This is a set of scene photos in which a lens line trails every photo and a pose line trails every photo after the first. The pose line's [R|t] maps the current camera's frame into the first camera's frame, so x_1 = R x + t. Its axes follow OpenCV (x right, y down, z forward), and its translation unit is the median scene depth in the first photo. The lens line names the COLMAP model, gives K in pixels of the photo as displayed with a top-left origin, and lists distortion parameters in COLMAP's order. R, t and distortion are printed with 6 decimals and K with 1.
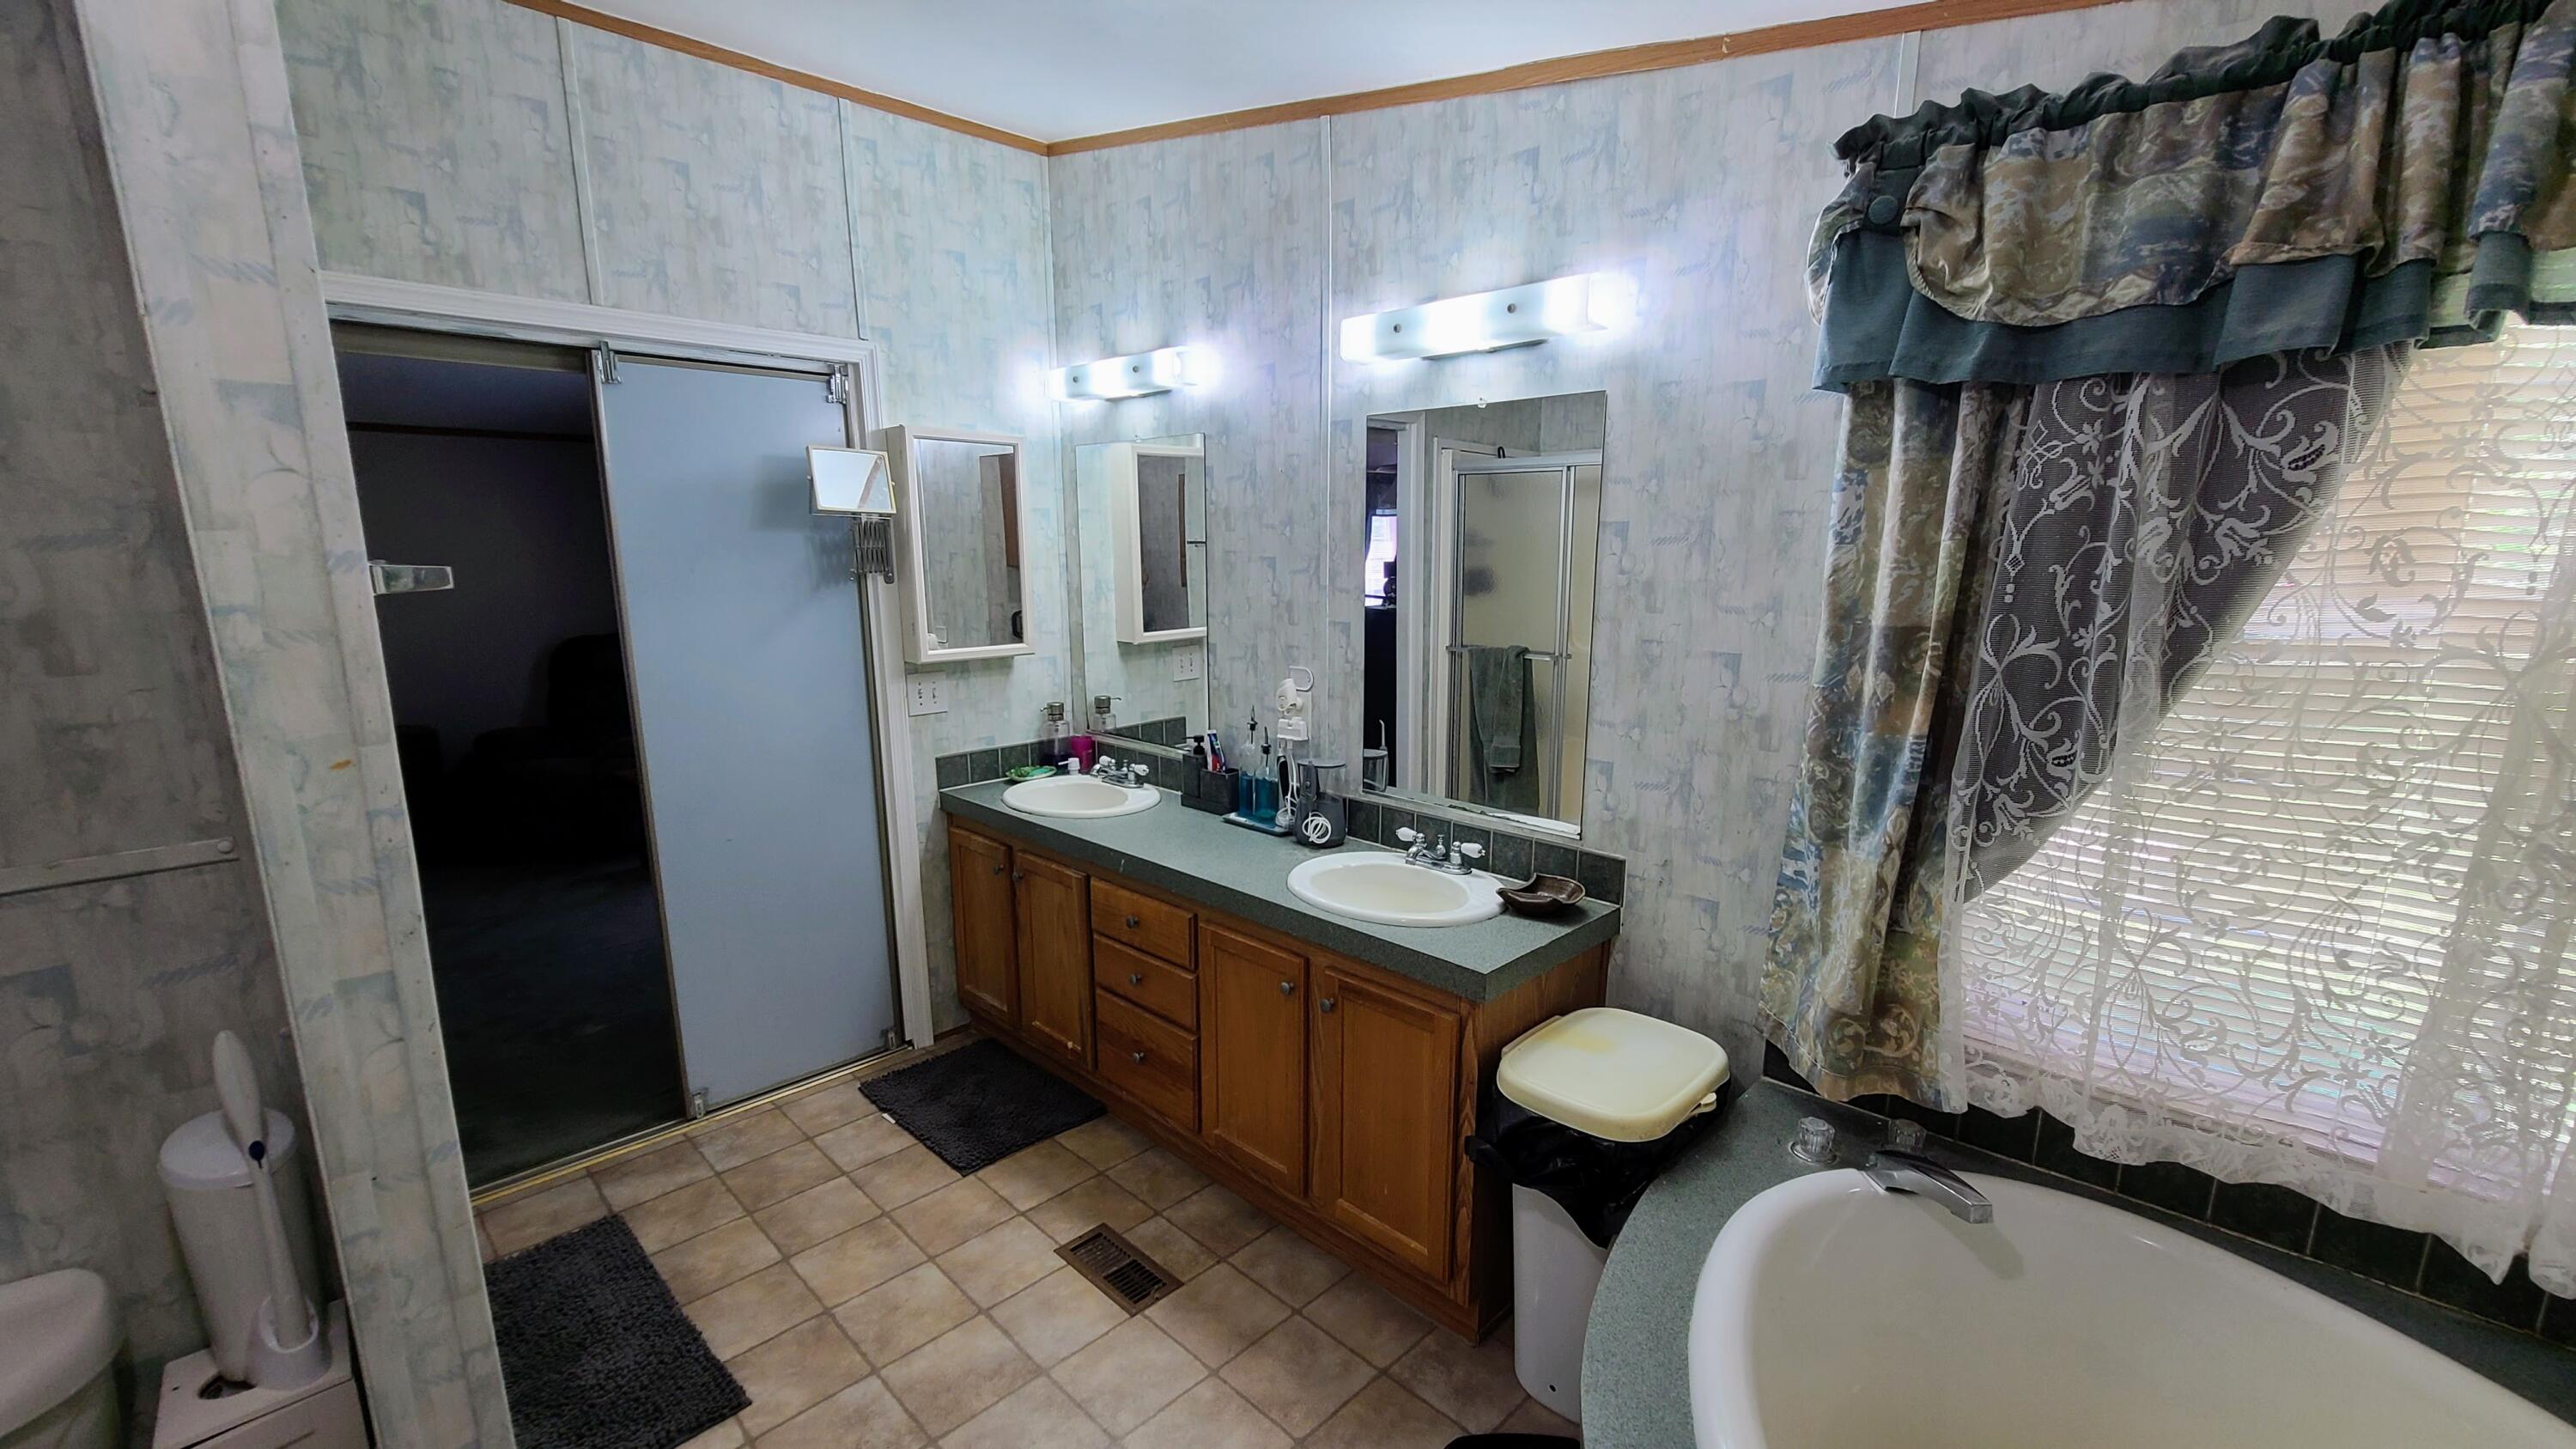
lens RADIAL K [[1050.6, 0, 1285.5], [0, 1050.6, 748.4], [0, 0, 1]] dist [-0.001970, -0.000451]
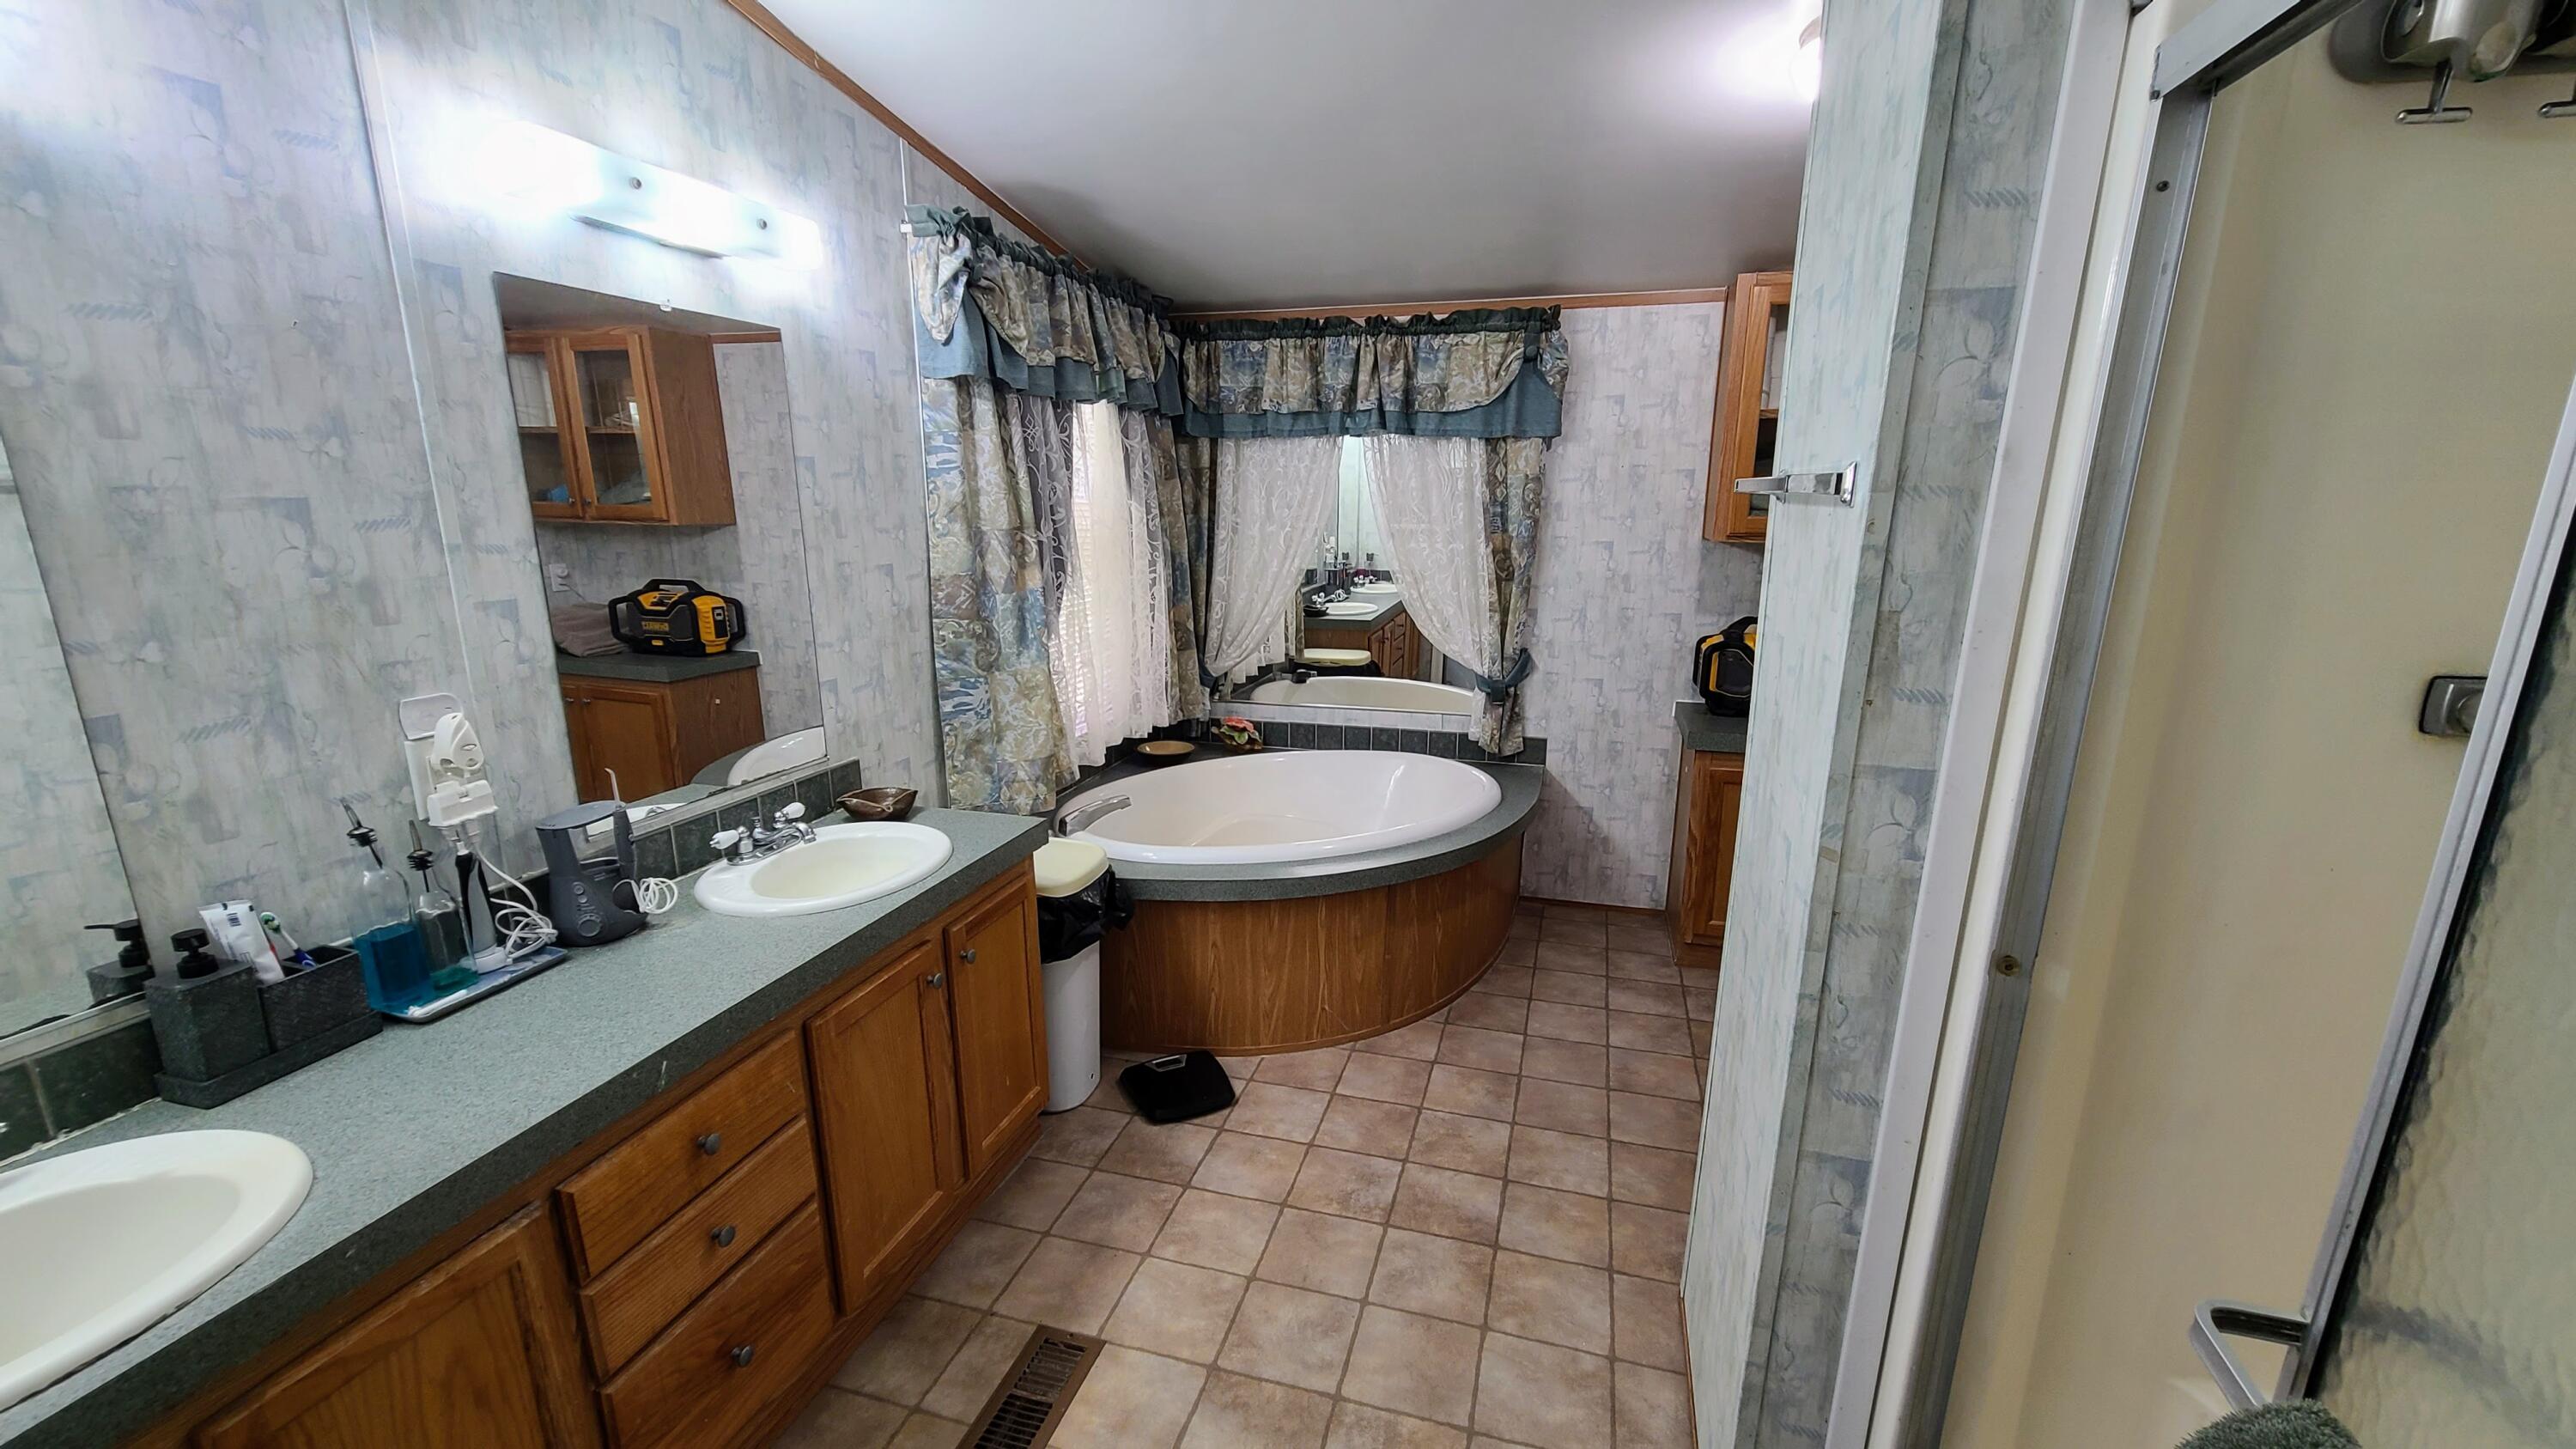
lens RADIAL K [[1050.6, 0, 1289.0], [0, 1050.6, 738.2], [0, 0, 1]] dist [-0.001970, -0.000451]
pose [[-0.480791, -0.203291, 0.852944, -0.862583], [0.167080, 0.933689, 0.316716, -0.195993], [-0.860770, 0.294784, -0.414943, 1.059069]]
